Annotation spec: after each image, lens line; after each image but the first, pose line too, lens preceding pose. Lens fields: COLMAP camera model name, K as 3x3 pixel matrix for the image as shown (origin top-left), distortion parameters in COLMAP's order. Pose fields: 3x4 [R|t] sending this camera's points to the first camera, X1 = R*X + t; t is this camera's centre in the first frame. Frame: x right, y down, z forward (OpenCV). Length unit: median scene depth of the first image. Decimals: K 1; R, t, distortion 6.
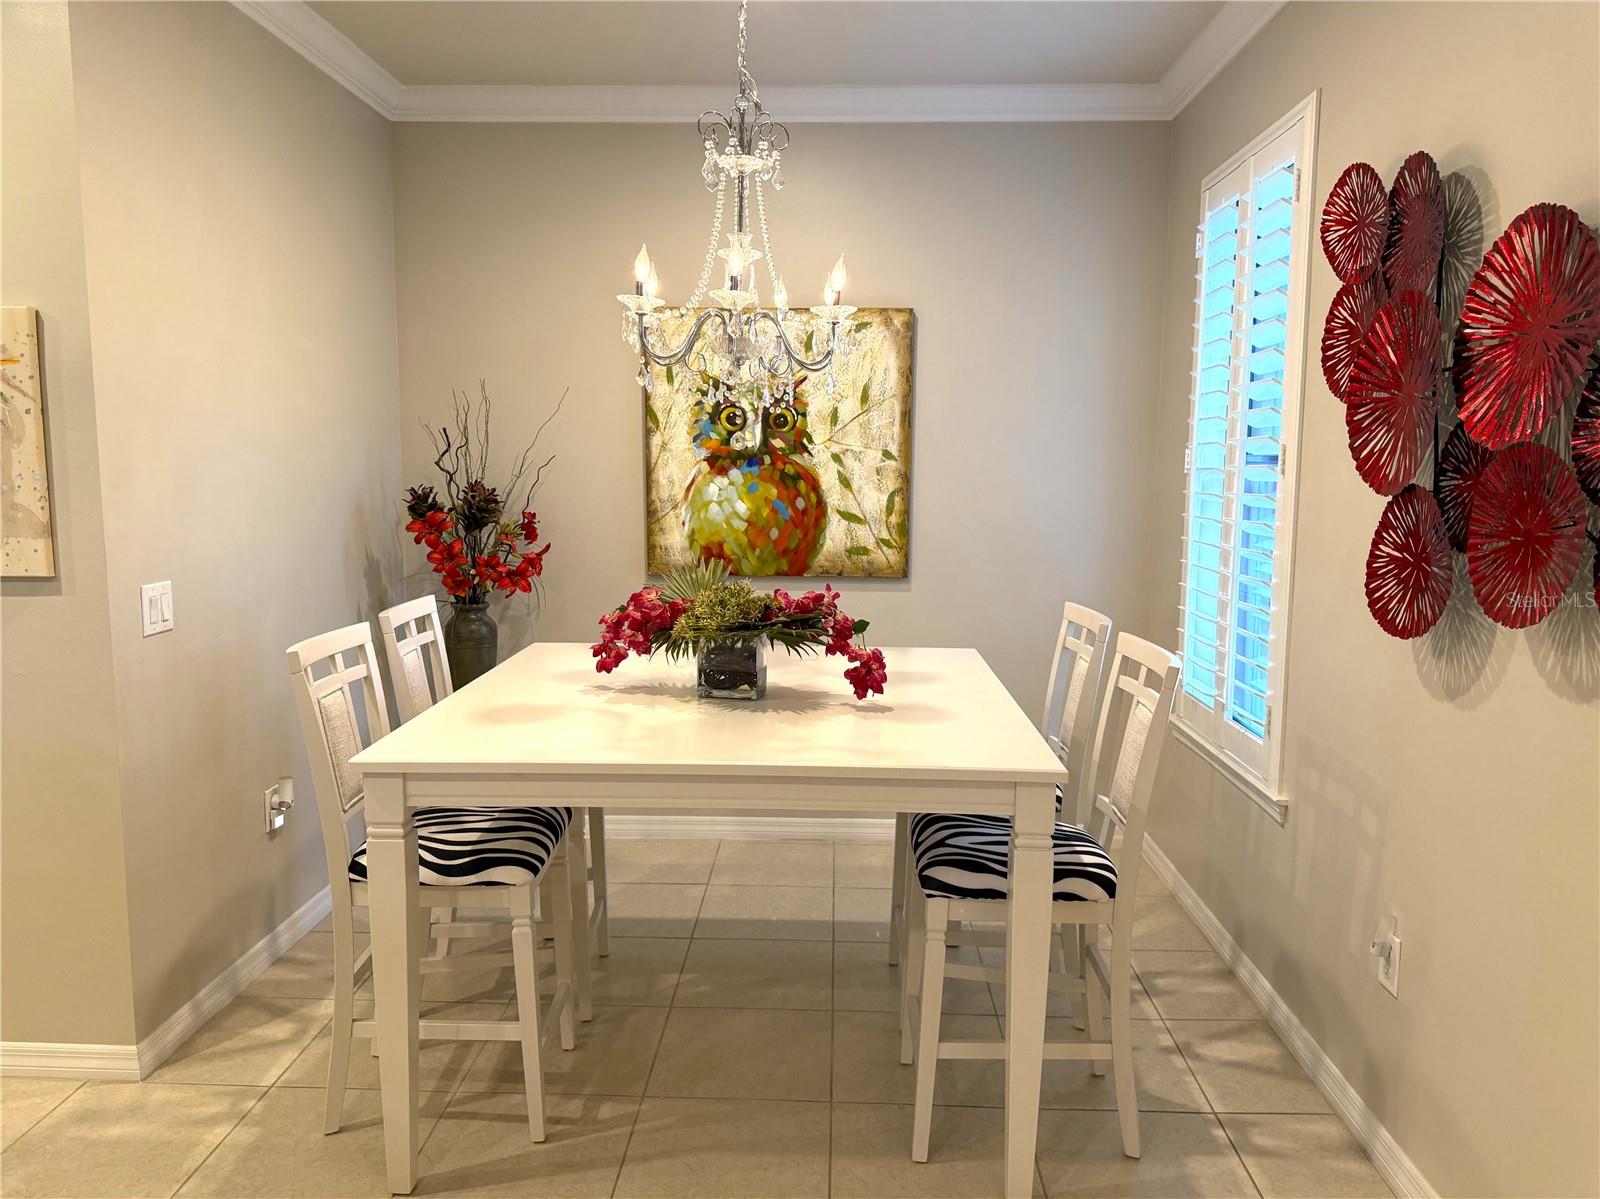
lens RADIAL K [[1176.2, 0, 800.0], [0, 1176.2, 599.5], [0, 0, 1]] dist [0.171220, -0.274050]
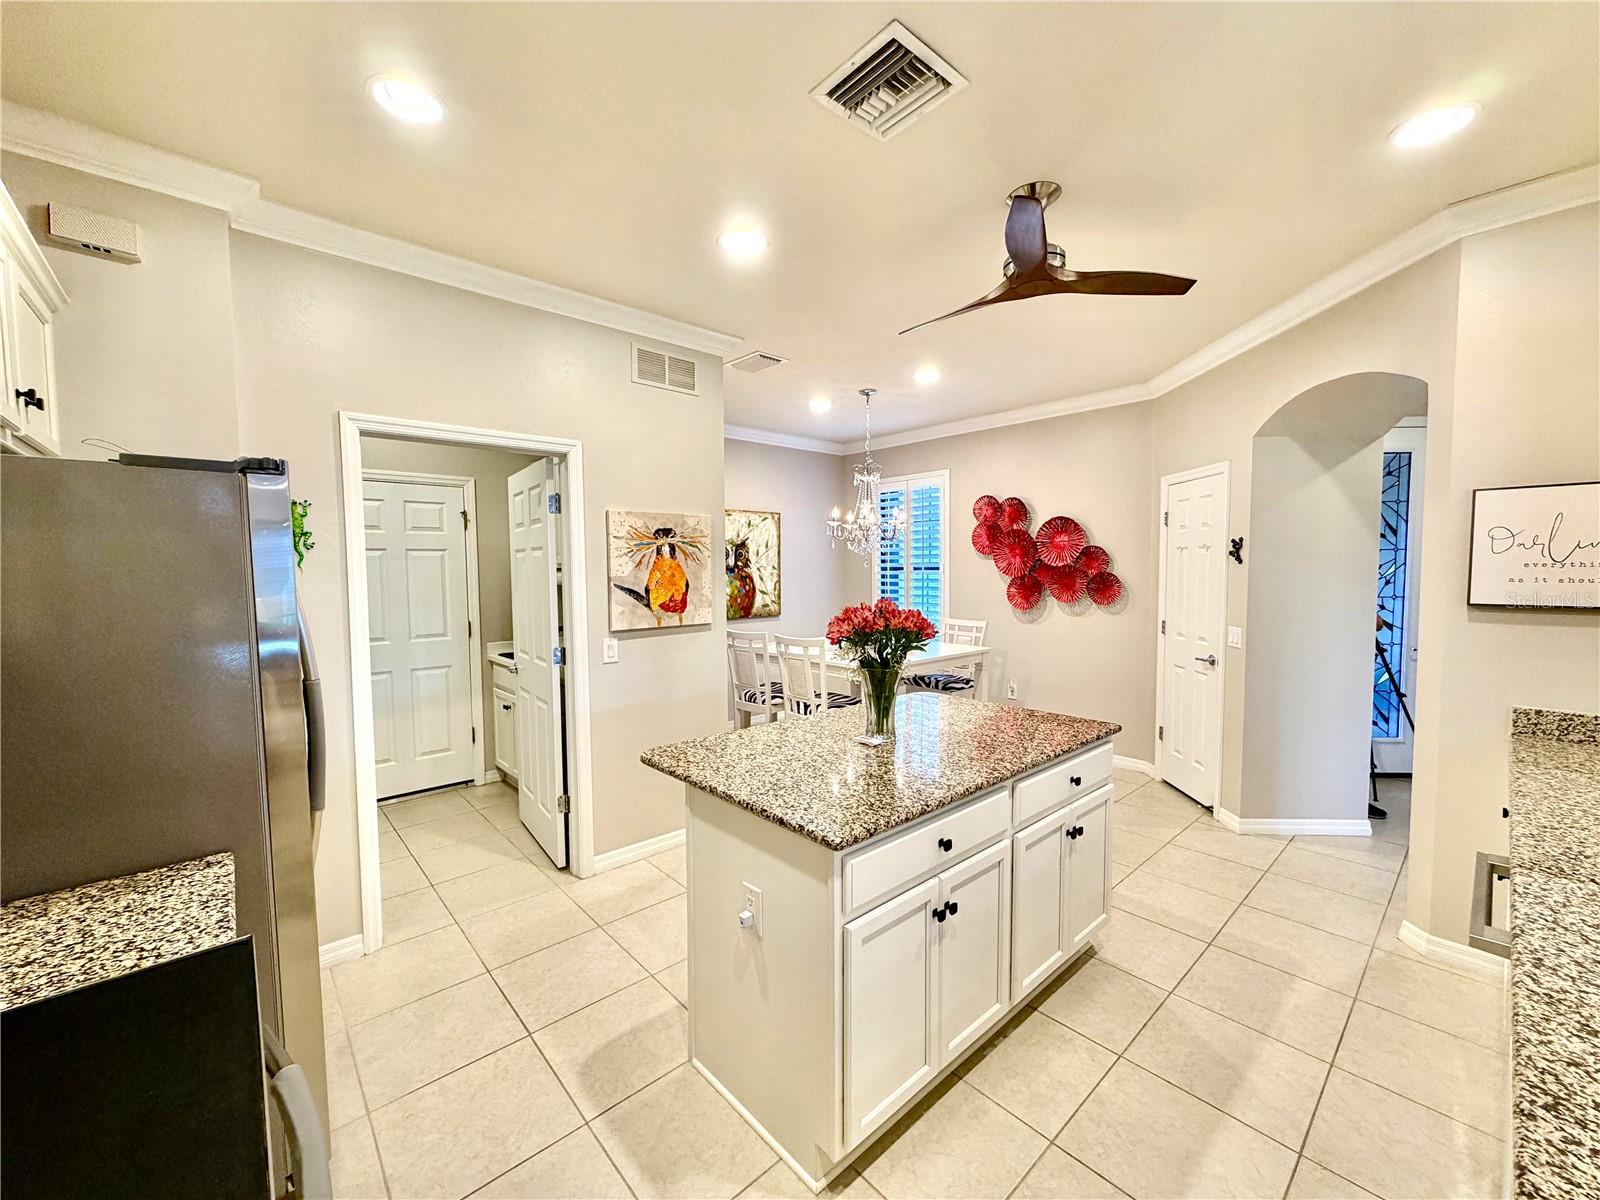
lens RADIAL K [[684.8, 0, 800.0], [0, 684.8, 600.0], [0, 0, 1]] dist [0.001899, 0.000243]
pose [[0.704653, -0.046892, 0.708000, -0.940000], [0.095380, 0.995018, -0.029028, -0.004119], [-0.703112, 0.087984, 0.705615, -0.084755]]
